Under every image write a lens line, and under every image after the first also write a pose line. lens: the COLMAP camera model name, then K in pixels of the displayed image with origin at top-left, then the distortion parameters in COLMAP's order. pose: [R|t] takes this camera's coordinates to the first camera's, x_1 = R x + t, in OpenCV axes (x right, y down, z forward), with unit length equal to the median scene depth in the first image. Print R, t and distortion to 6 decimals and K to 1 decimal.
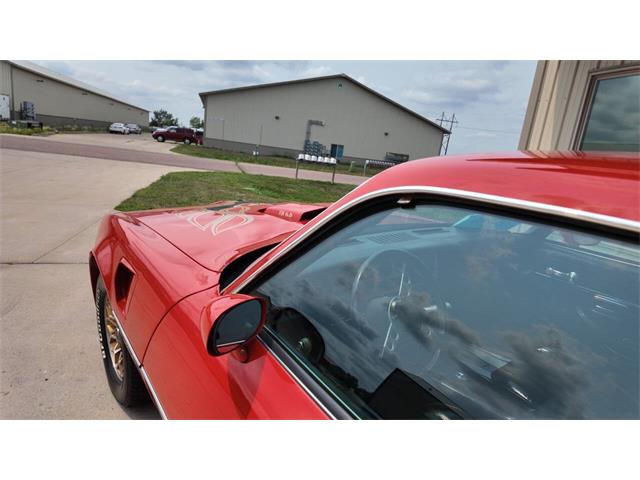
lens RADIAL K [[379.3, 0, 322.6], [0, 379.3, 242.4], [0, 0, 1]] dist [0.028831, -0.020623]
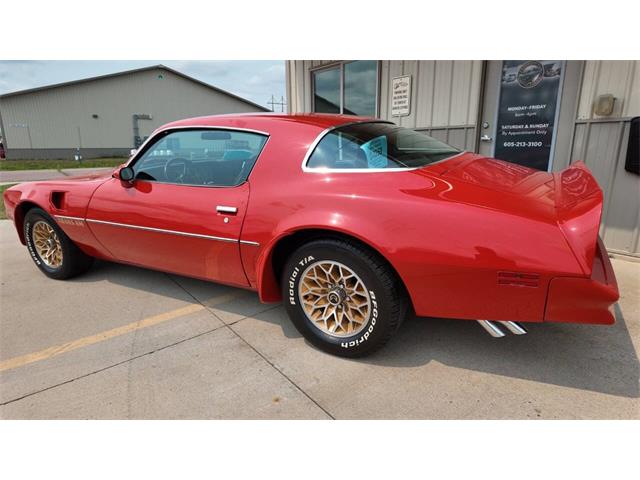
lens RADIAL K [[379.3, 0, 321.7], [0, 379.3, 237.3], [0, 0, 1]] dist [0.028831, -0.020623]
pose [[0.914694, -0.216540, 0.341241, 0.001664], [0.209091, 0.976118, 0.058943, 0.017434], [-0.345855, 0.017436, 0.938126, -0.051431]]
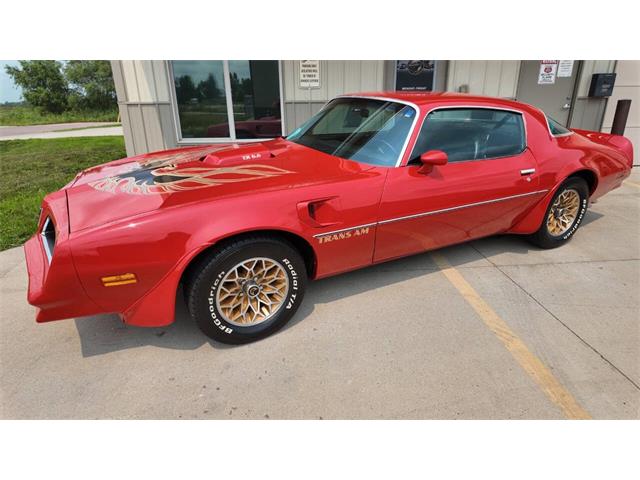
lens RADIAL K [[379.3, 0, 322.4], [0, 379.3, 241.2], [0, 0, 1]] dist [0.028831, -0.020623]
pose [[0.170210, -0.450931, 0.876179, -0.064735], [0.268434, 0.876745, 0.399076, -0.012679], [-0.948141, 0.167270, 0.270276, 0.020721]]
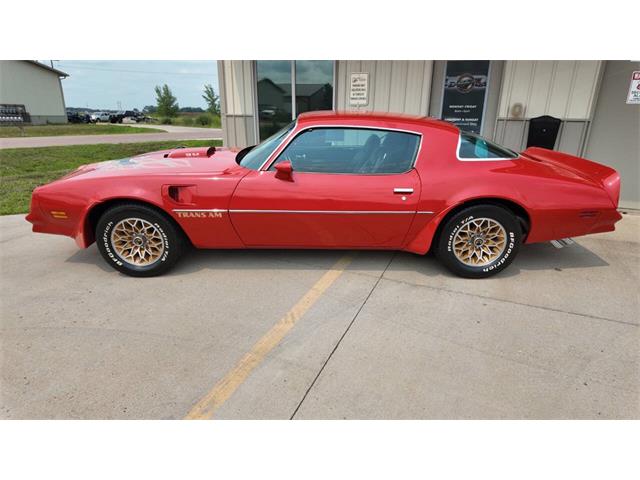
lens RADIAL K [[379.3, 0, 320.1], [0, 379.3, 240.8], [0, 0, 1]] dist [0.028831, -0.020623]
pose [[0.626595, -0.349408, 0.696629, -0.054825], [0.248197, 0.936790, 0.246621, 0.001340], [-0.738767, 0.018369, 0.673711, -0.034534]]
